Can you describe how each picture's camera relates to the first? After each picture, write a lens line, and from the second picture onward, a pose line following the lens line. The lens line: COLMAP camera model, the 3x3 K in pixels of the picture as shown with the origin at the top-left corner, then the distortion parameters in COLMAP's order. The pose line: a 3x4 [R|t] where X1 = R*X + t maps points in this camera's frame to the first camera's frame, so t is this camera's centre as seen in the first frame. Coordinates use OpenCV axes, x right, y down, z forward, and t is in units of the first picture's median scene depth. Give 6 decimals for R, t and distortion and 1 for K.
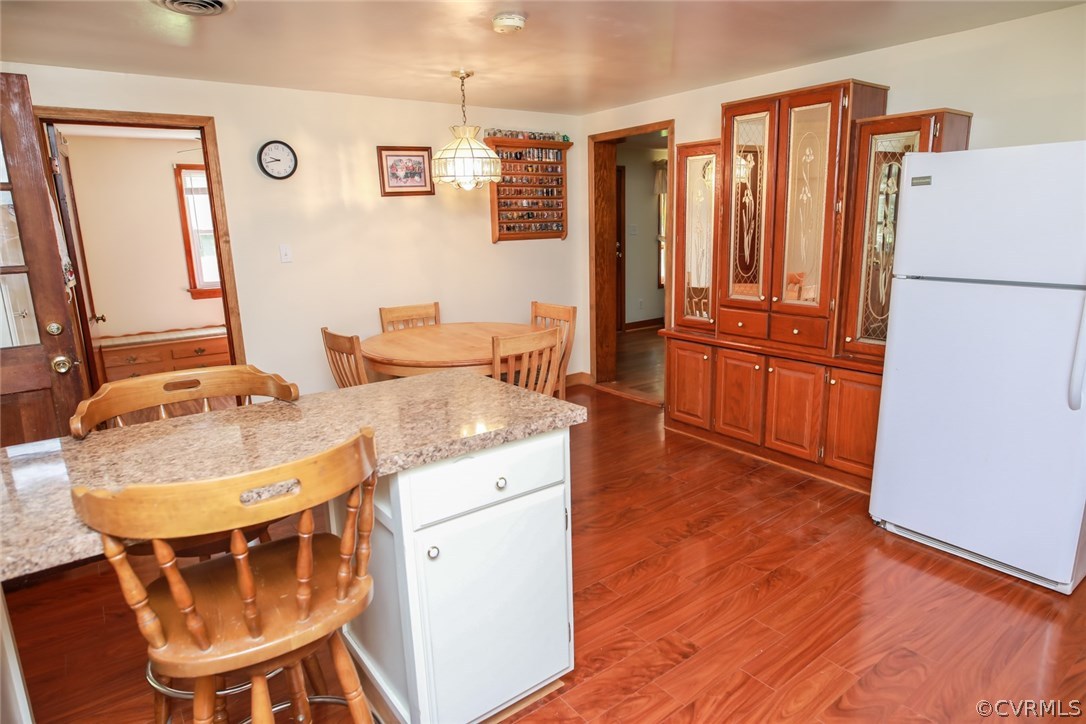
lens RADIAL K [[624.1, 0, 544.4], [0, 624.1, 359.6], [0, 0, 1]] dist [-0.028852, 0.003283]
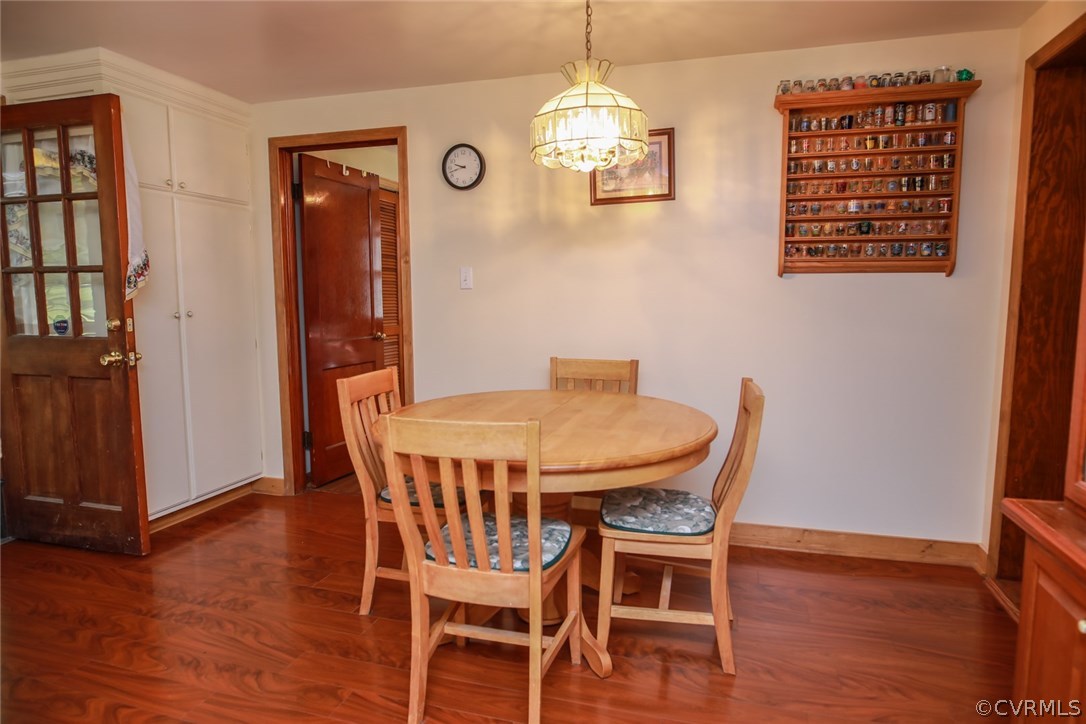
lens RADIAL K [[624.1, 0, 544.4], [0, 624.1, 359.6], [0, 0, 1]] dist [-0.028852, 0.003283]
pose [[0.592684, 0.110933, -0.797759, 0.259497], [-0.188146, 0.982136, -0.003209, -0.065037], [0.783152, 0.151996, 0.602968, 0.477518]]
